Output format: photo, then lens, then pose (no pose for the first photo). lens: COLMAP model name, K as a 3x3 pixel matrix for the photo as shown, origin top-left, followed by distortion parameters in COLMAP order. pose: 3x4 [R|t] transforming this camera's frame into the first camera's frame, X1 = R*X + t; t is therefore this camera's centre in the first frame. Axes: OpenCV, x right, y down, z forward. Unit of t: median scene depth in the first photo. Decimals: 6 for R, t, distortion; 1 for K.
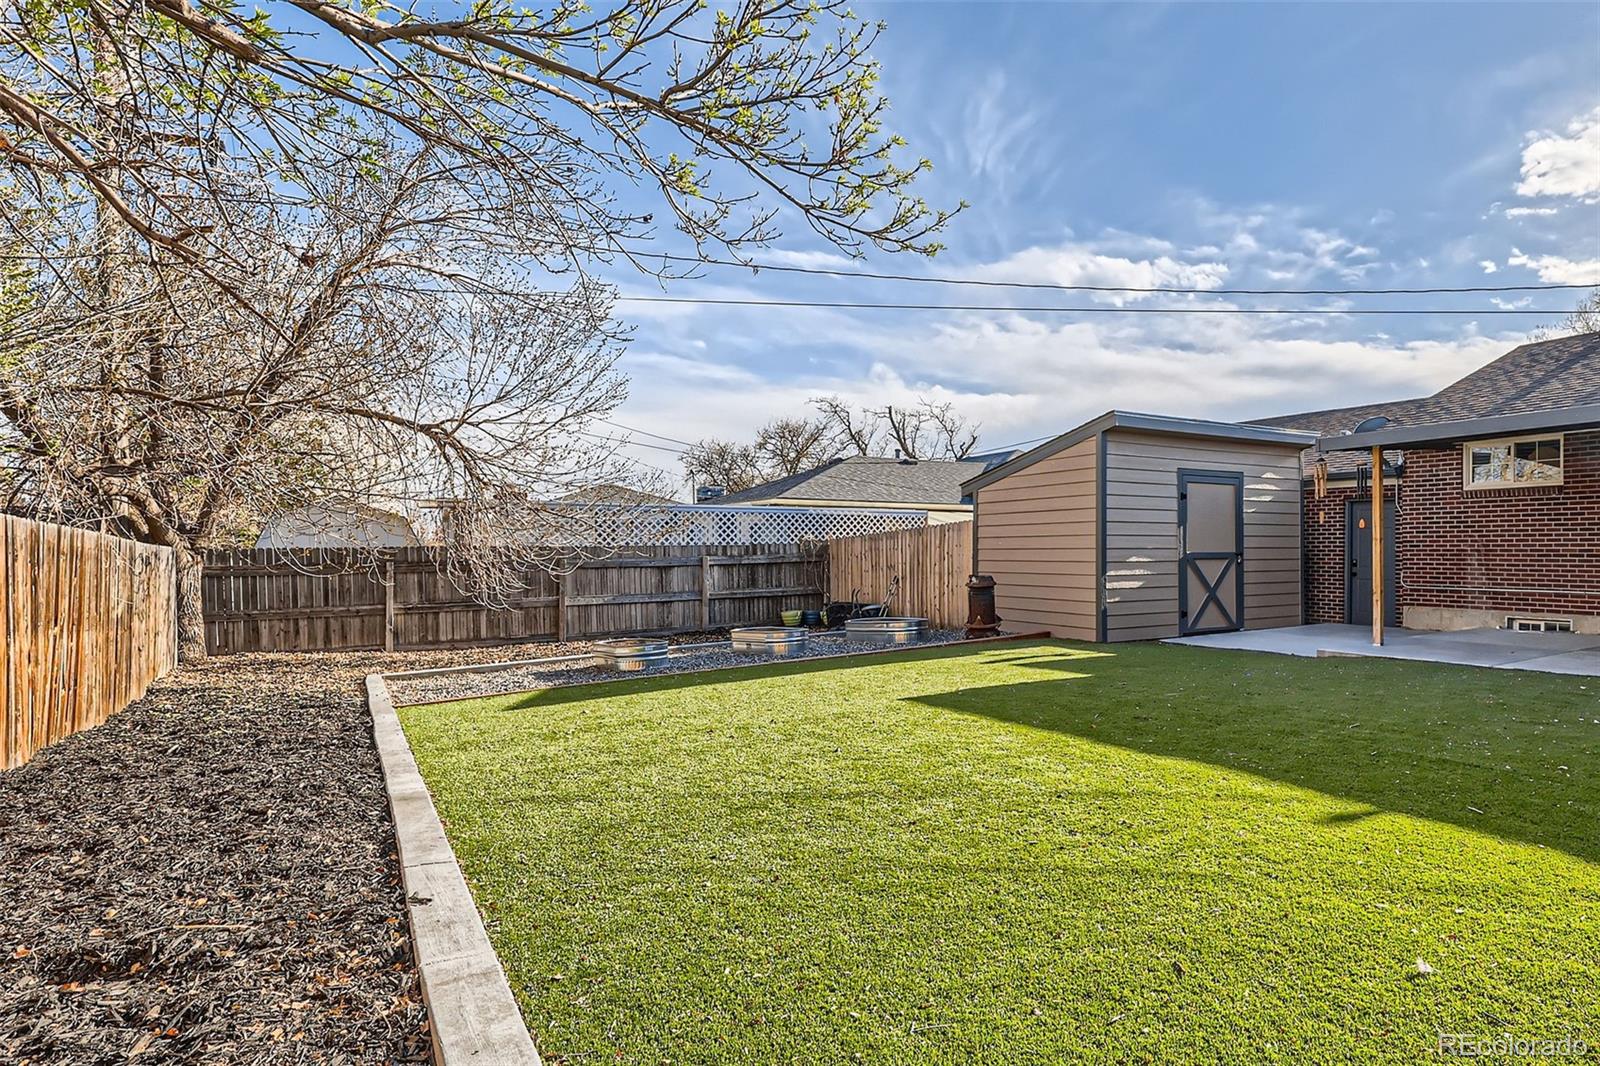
lens RADIAL K [[931.0, 0, 1005.1], [0, 931.0, 552.1], [0, 0, 1]] dist [-0.000977, -0.001456]
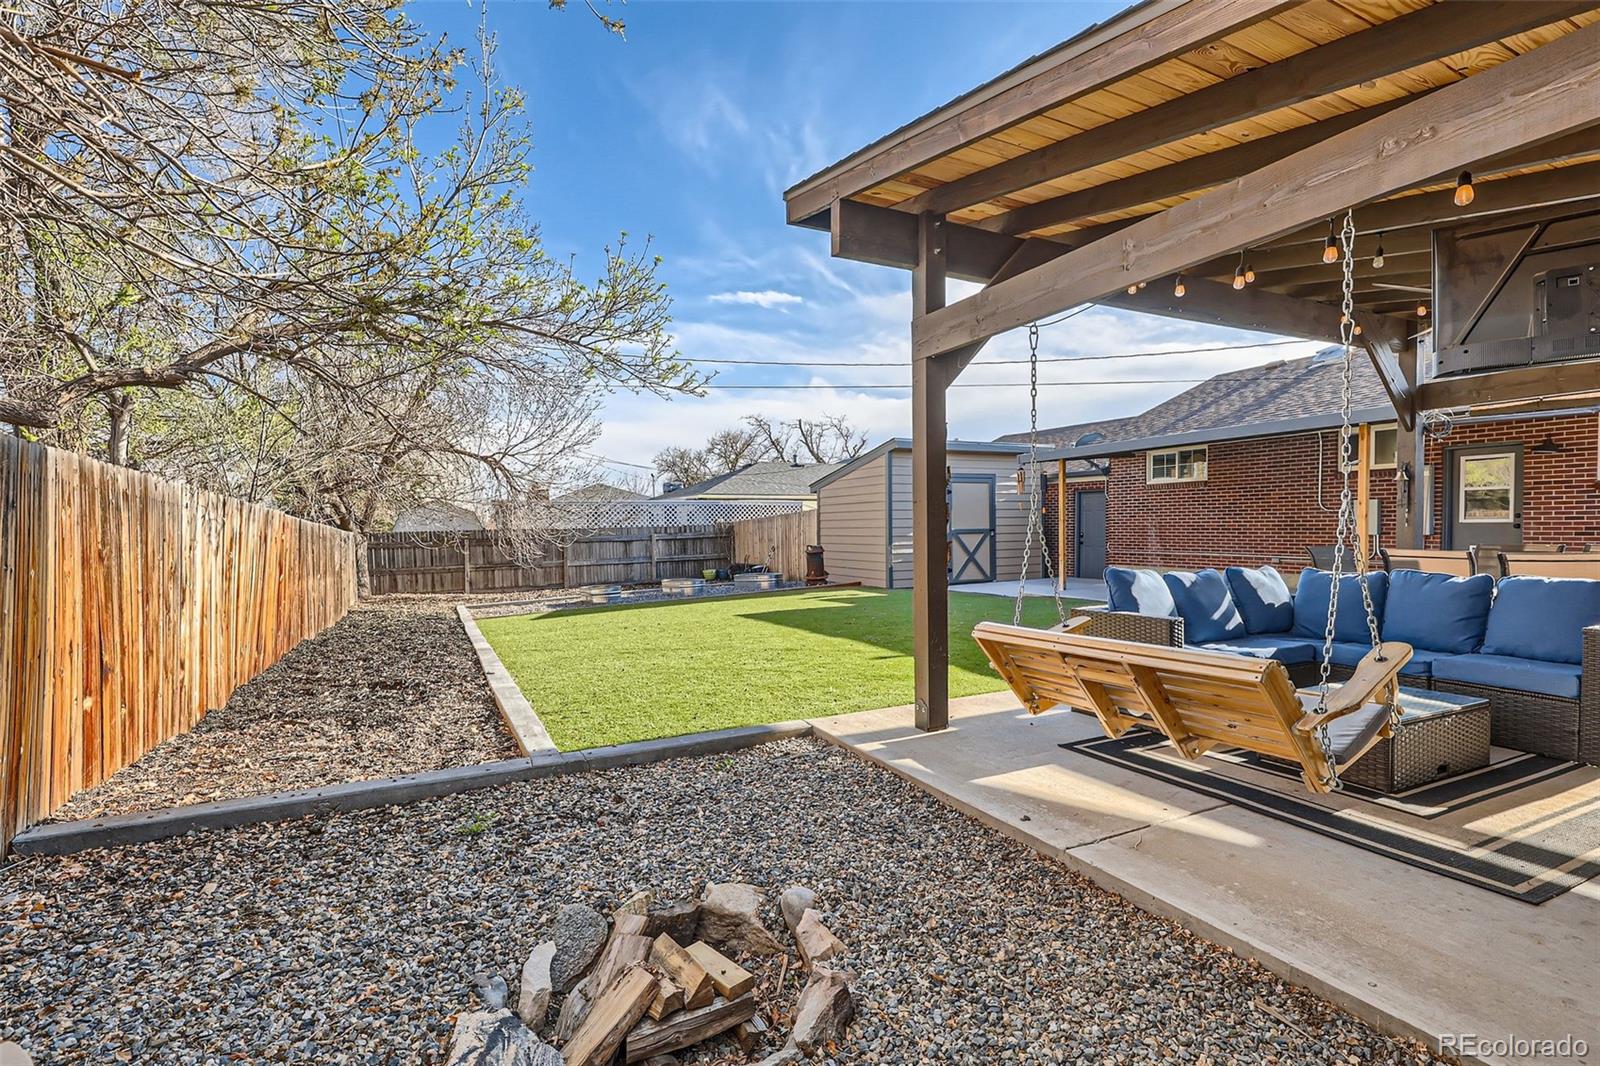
lens RADIAL K [[741.8, 0, 792.7], [0, 741.8, 552.1], [0, 0, 1]] dist [-0.012170, -0.000038]
pose [[0.986712, -0.004540, -0.162418, 0.129901], [0.010155, 0.999379, 0.033756, -0.005585], [0.162164, -0.034957, 0.986144, -0.213260]]
